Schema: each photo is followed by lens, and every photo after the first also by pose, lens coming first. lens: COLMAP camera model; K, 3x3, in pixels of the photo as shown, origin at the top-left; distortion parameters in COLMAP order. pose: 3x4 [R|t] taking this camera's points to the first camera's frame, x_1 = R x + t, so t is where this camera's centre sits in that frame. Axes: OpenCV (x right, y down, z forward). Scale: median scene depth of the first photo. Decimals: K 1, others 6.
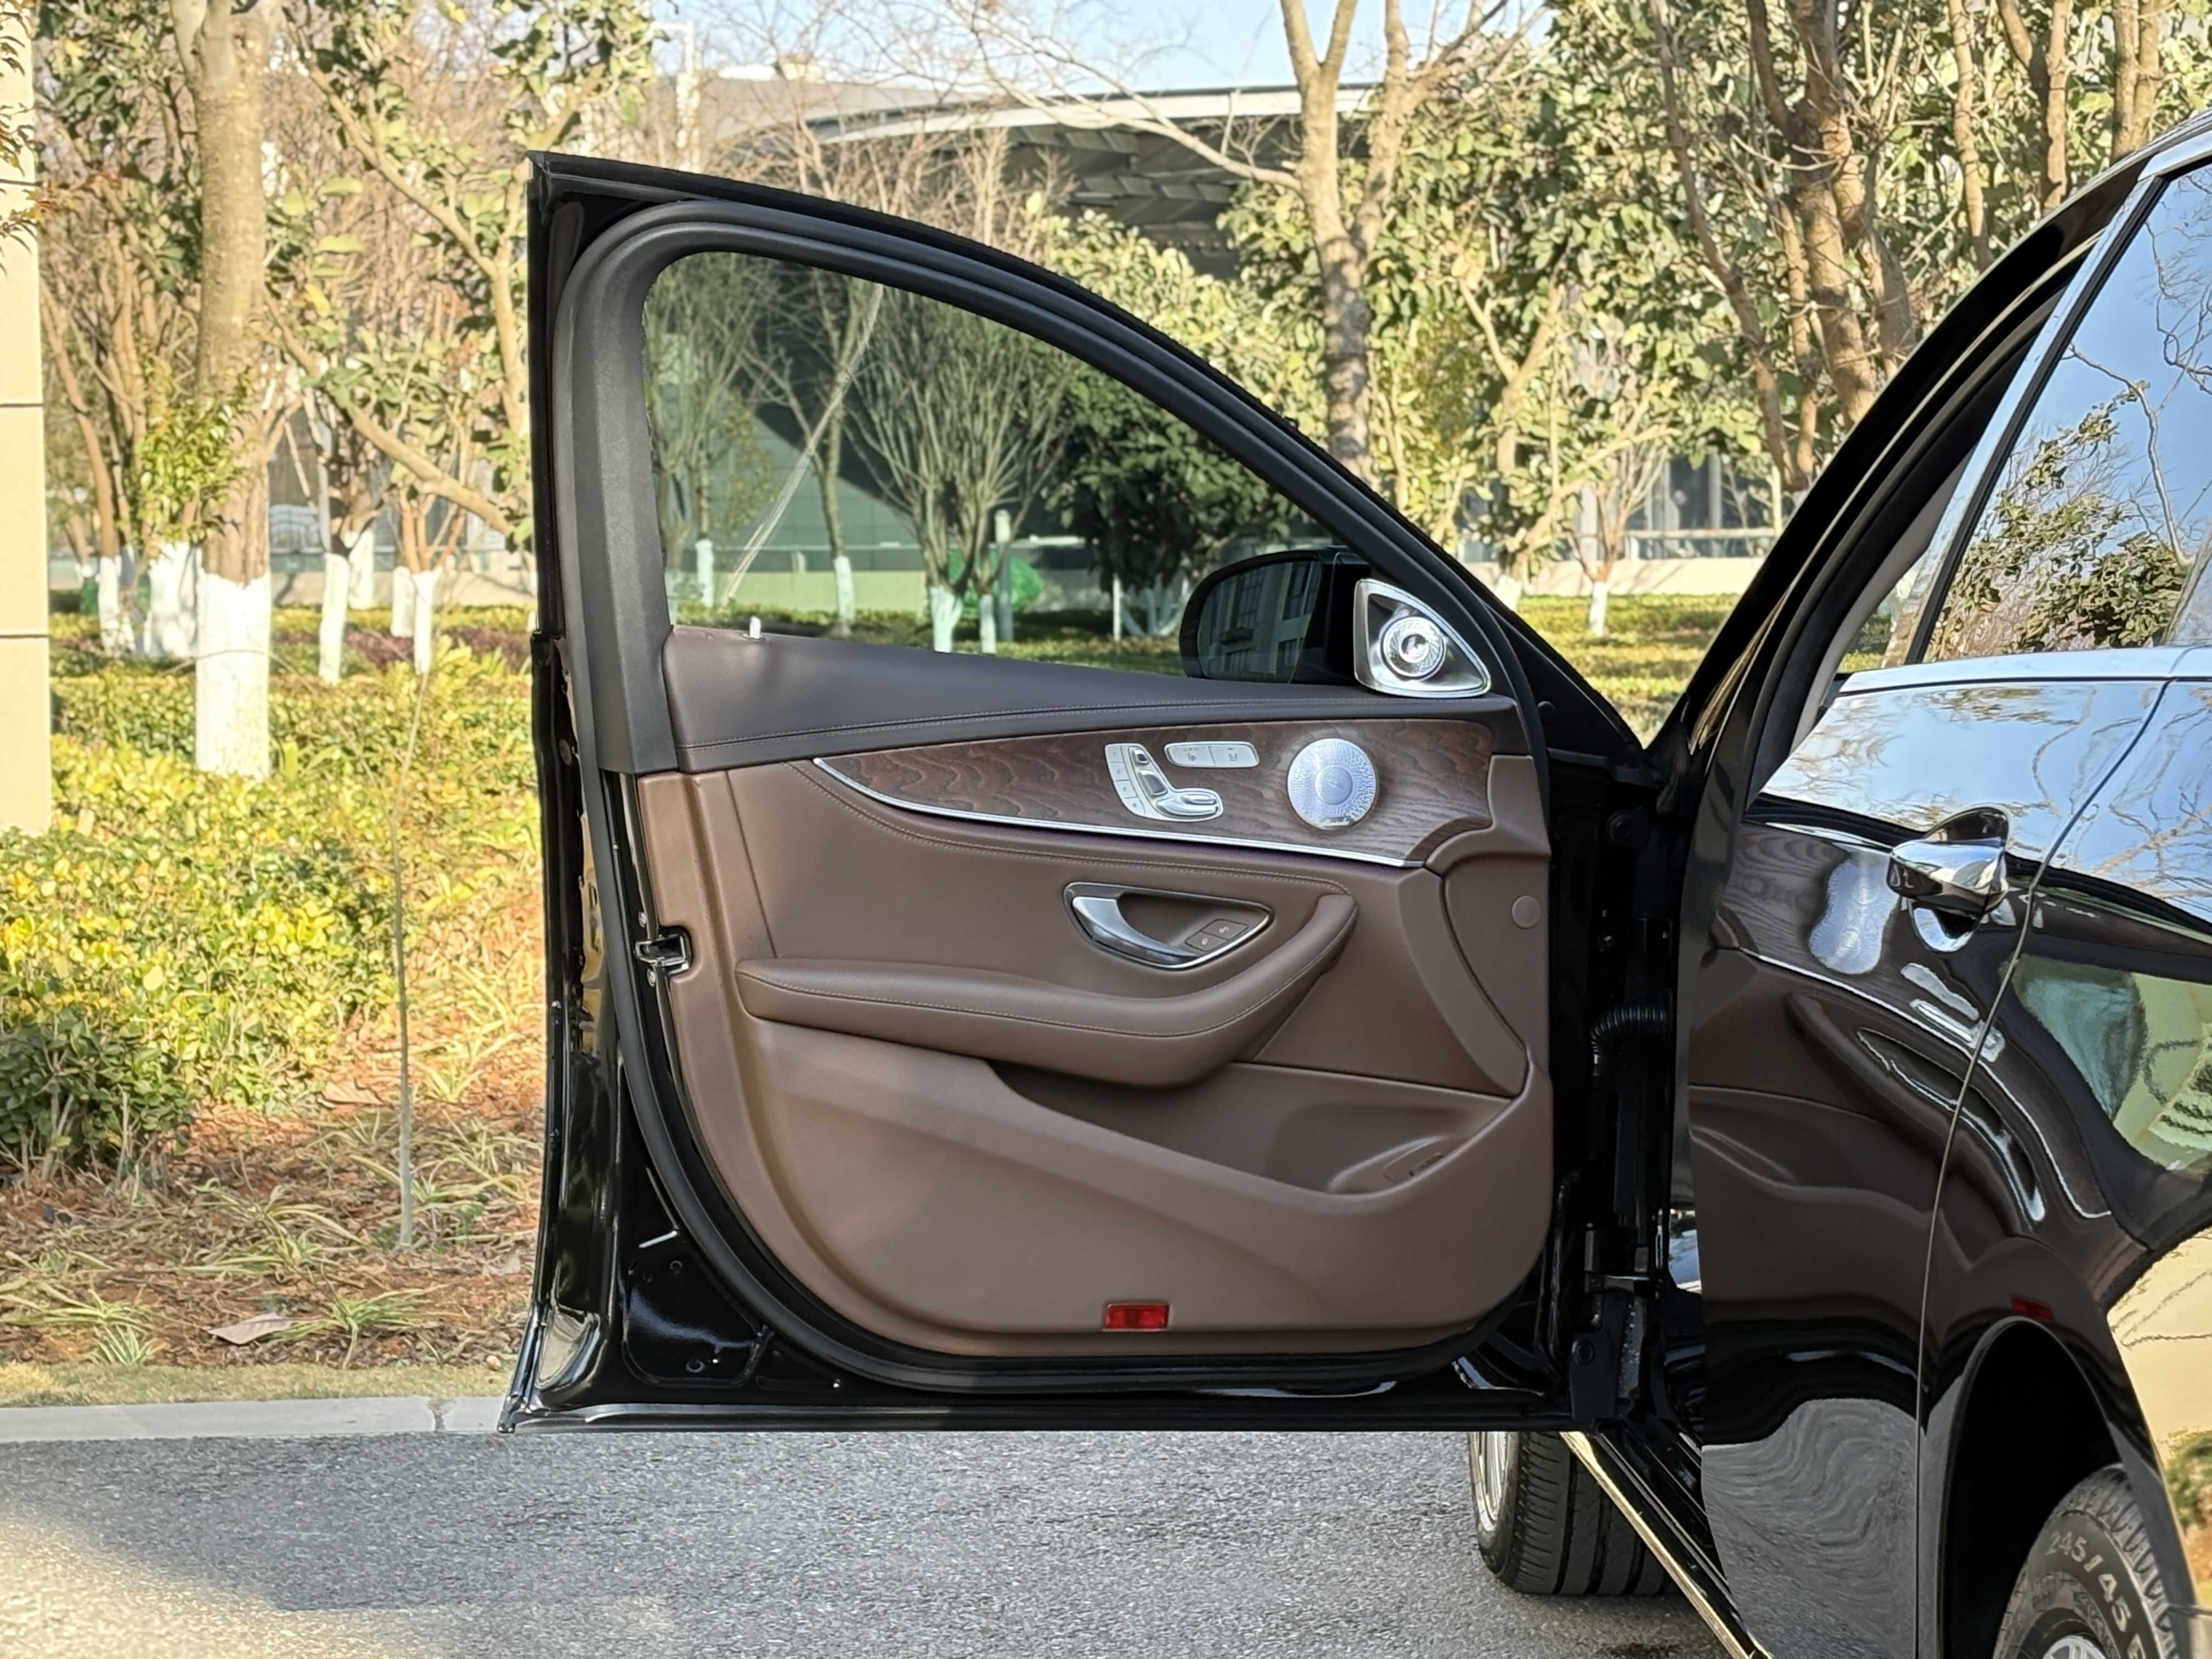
lens RADIAL K [[4877.3, 0, 1101.0], [0, 4877.3, 817.4], [0, 0, 1]] dist [0.212929, 0.000000]
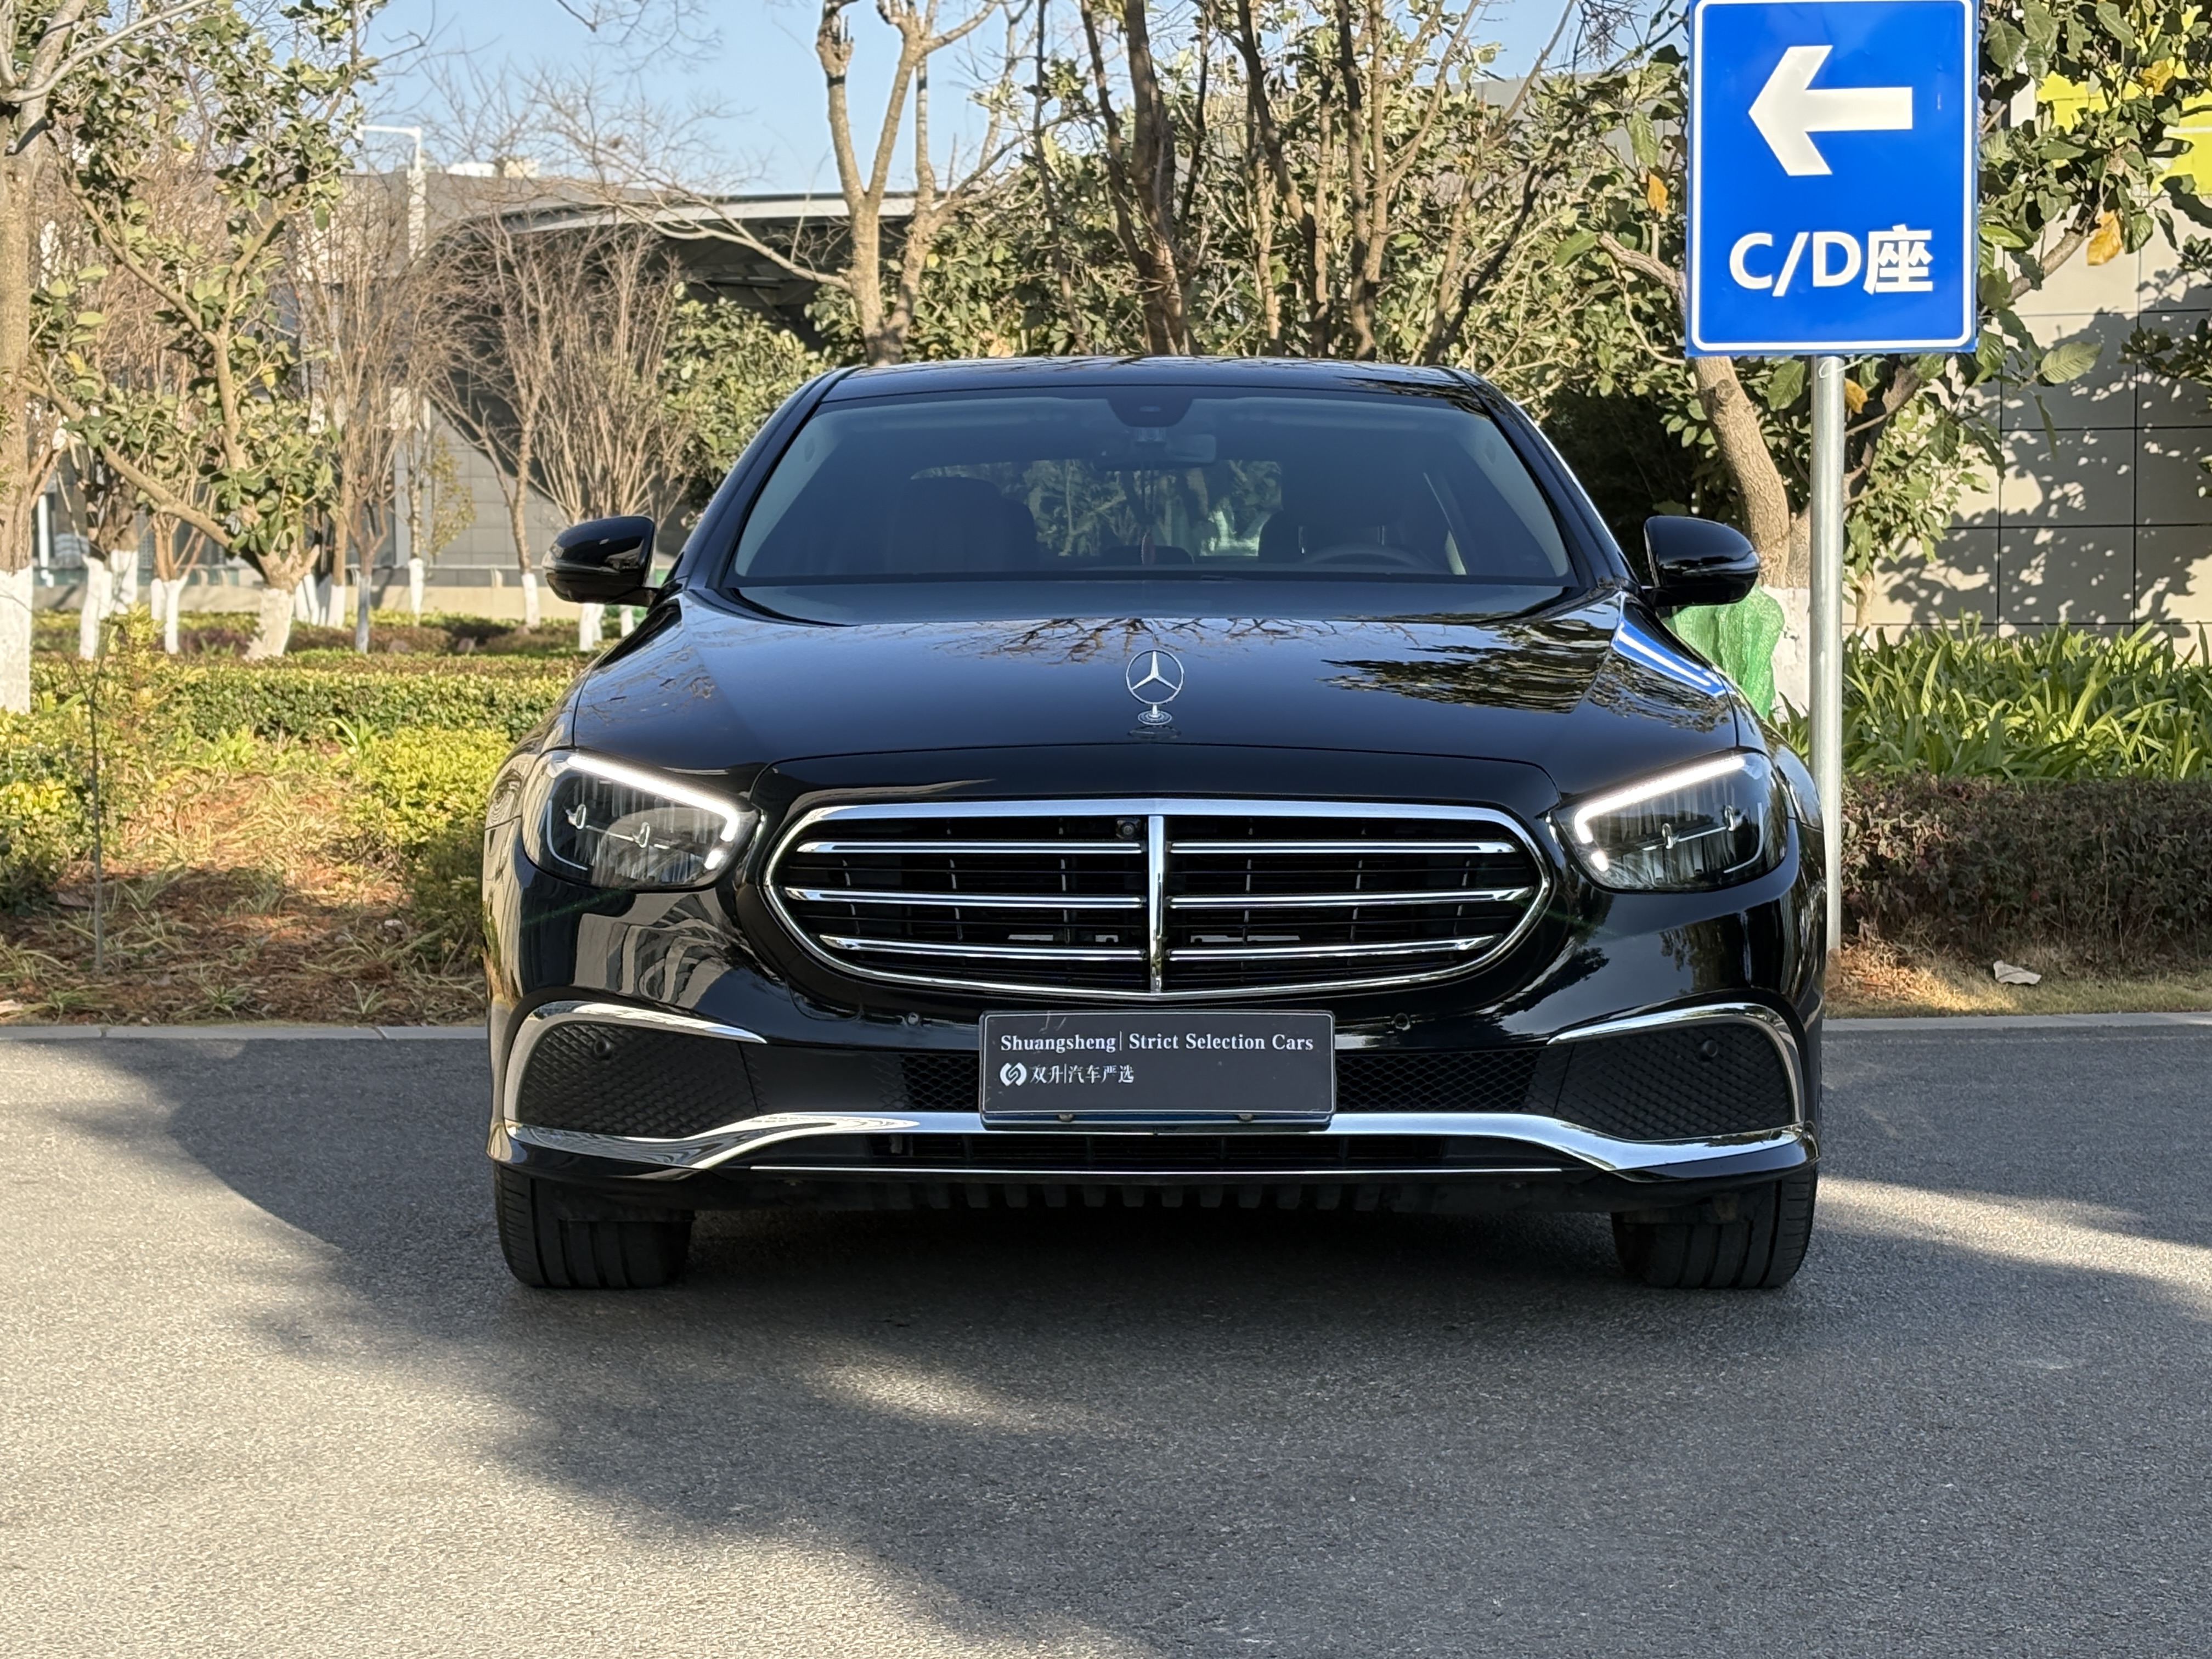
lens RADIAL K [[4206.5, 0, 1116.3], [0, 4206.5, 848.2], [0, 0, 1]] dist [0.164014, 0.000000]
pose [[0.997115, 0.004443, 0.075781, 0.028918], [-0.005057, 0.999956, 0.007903, 0.012297], [-0.075743, -0.008263, 0.997093, -0.139015]]
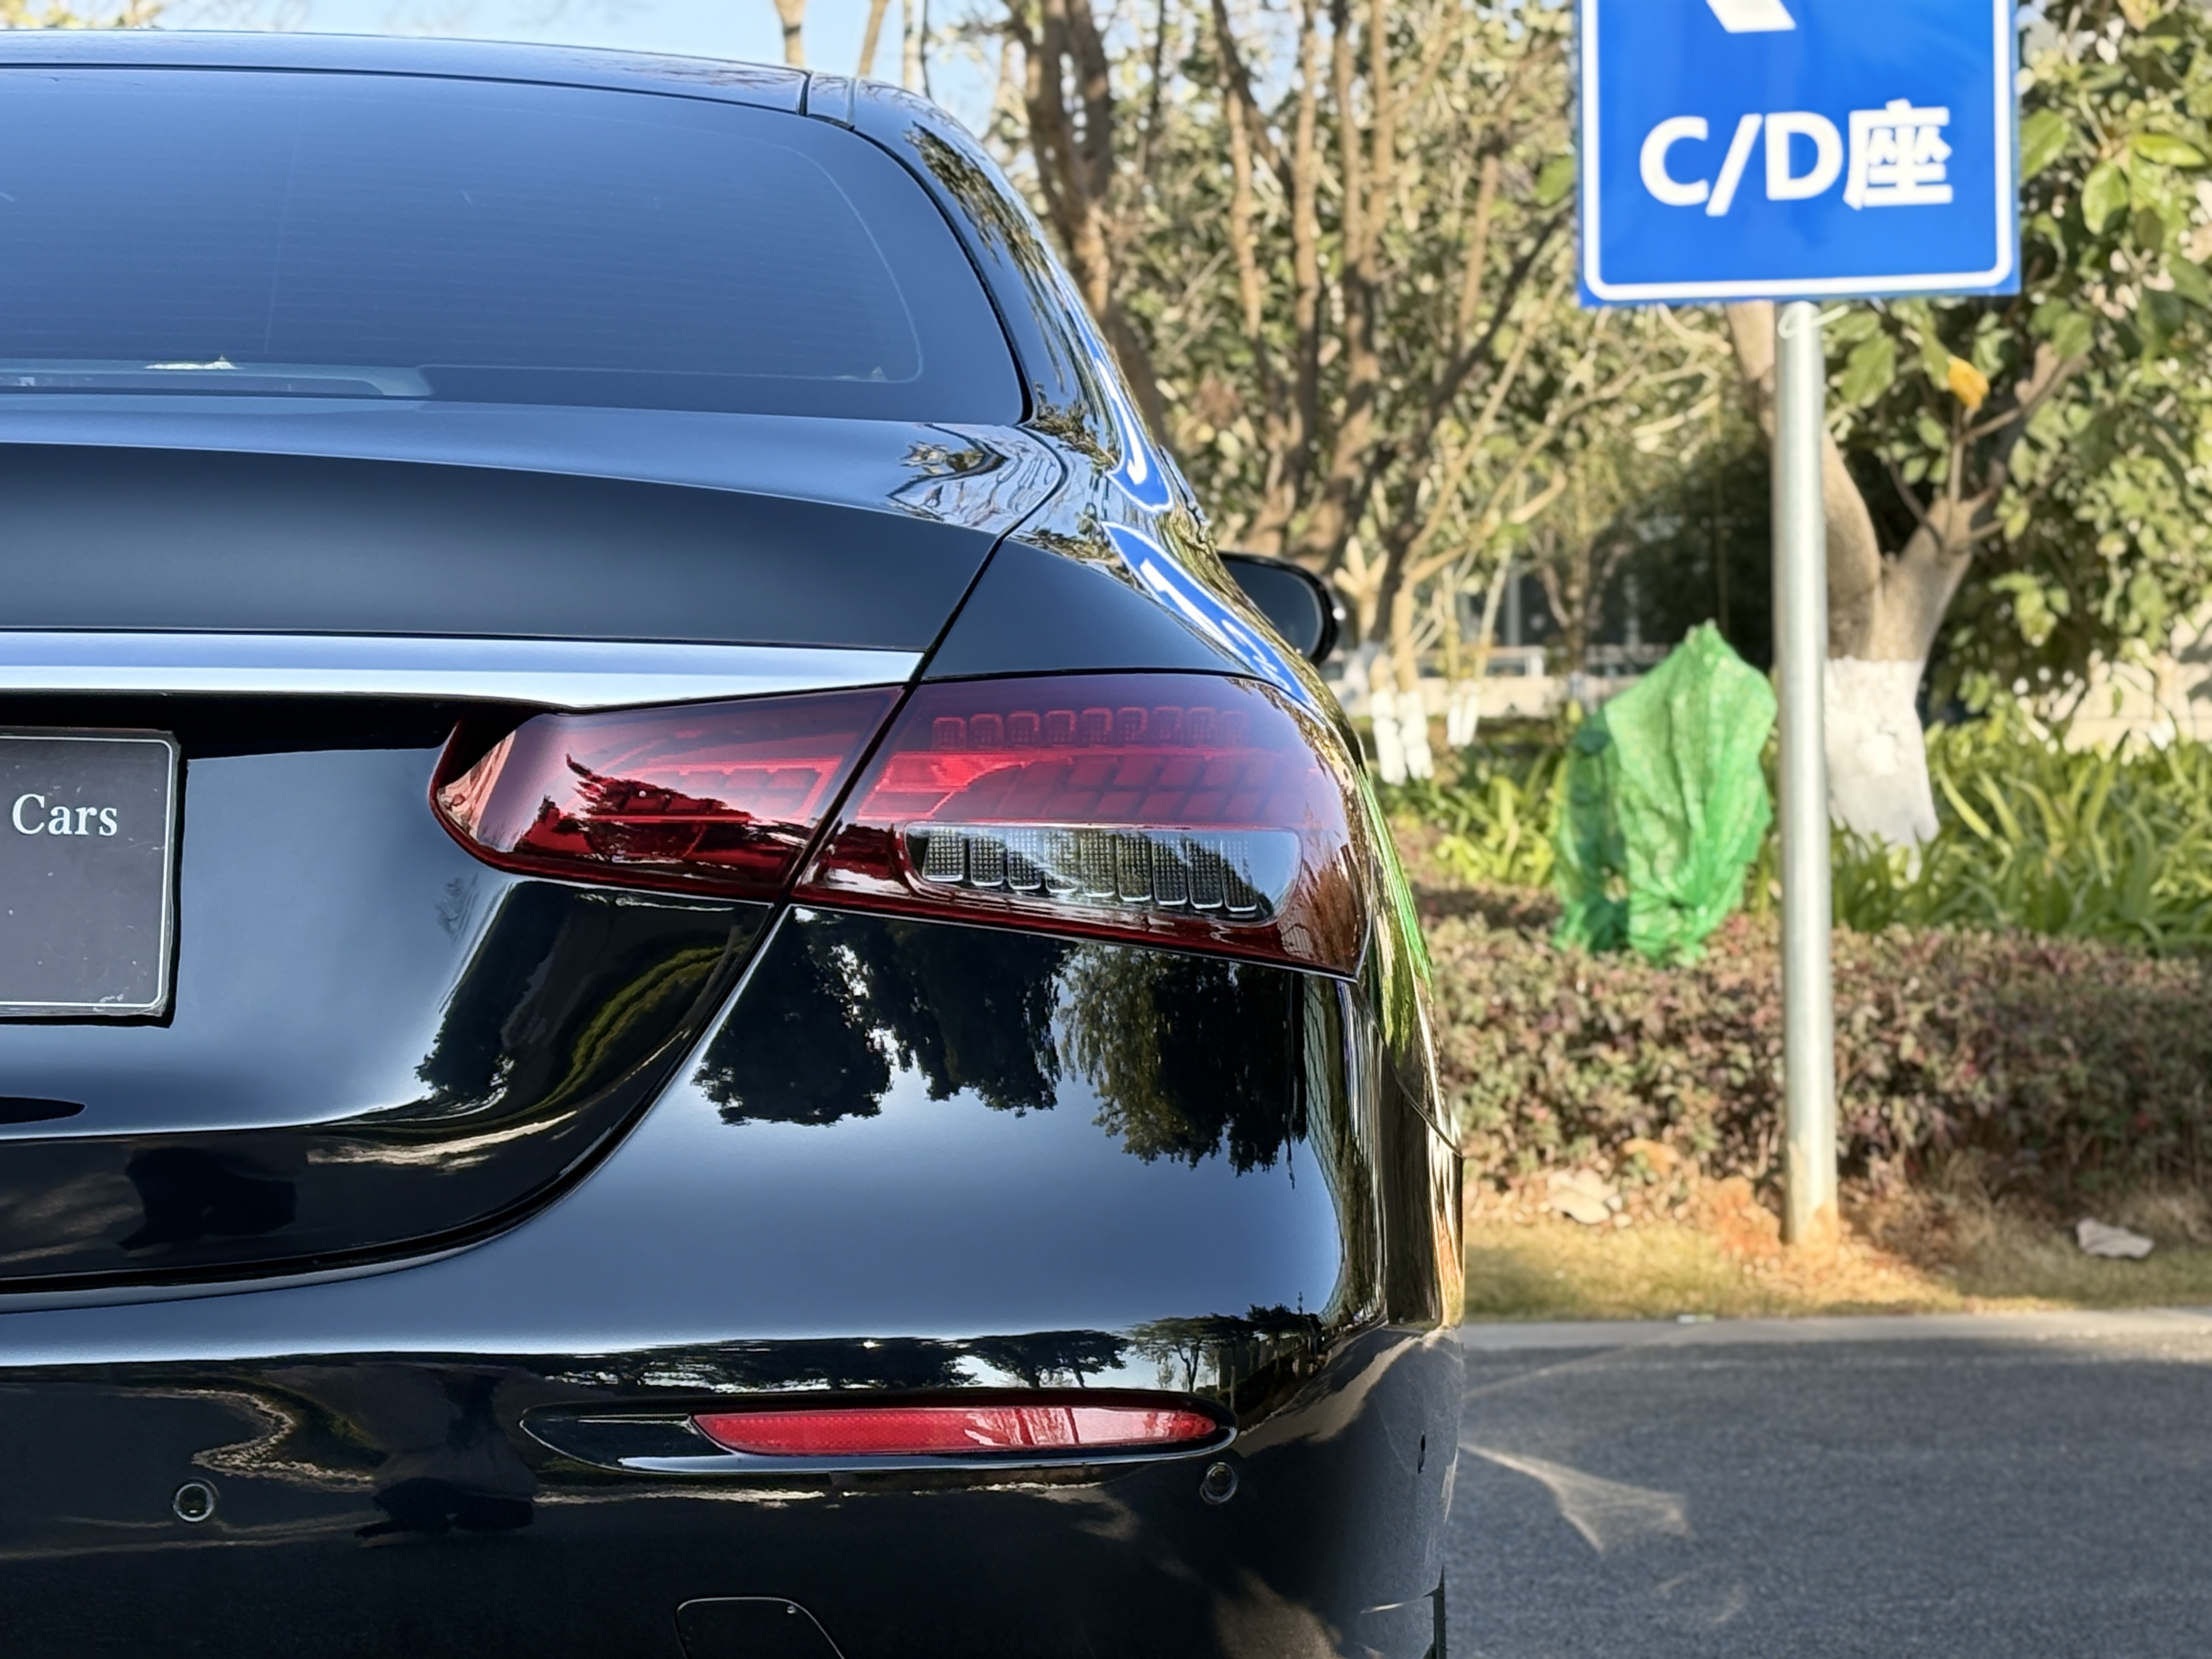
lens RADIAL K [[5121.7, 0, 1097.3], [0, 5121.7, 827.4], [0, 0, 1]] dist [0.182912, 0.000000]
pose [[0.999848, -0.004673, 0.016777, 0.086954], [0.005133, 0.999609, -0.027479, 0.009311], [-0.016642, 0.027561, 0.999482, -0.047778]]
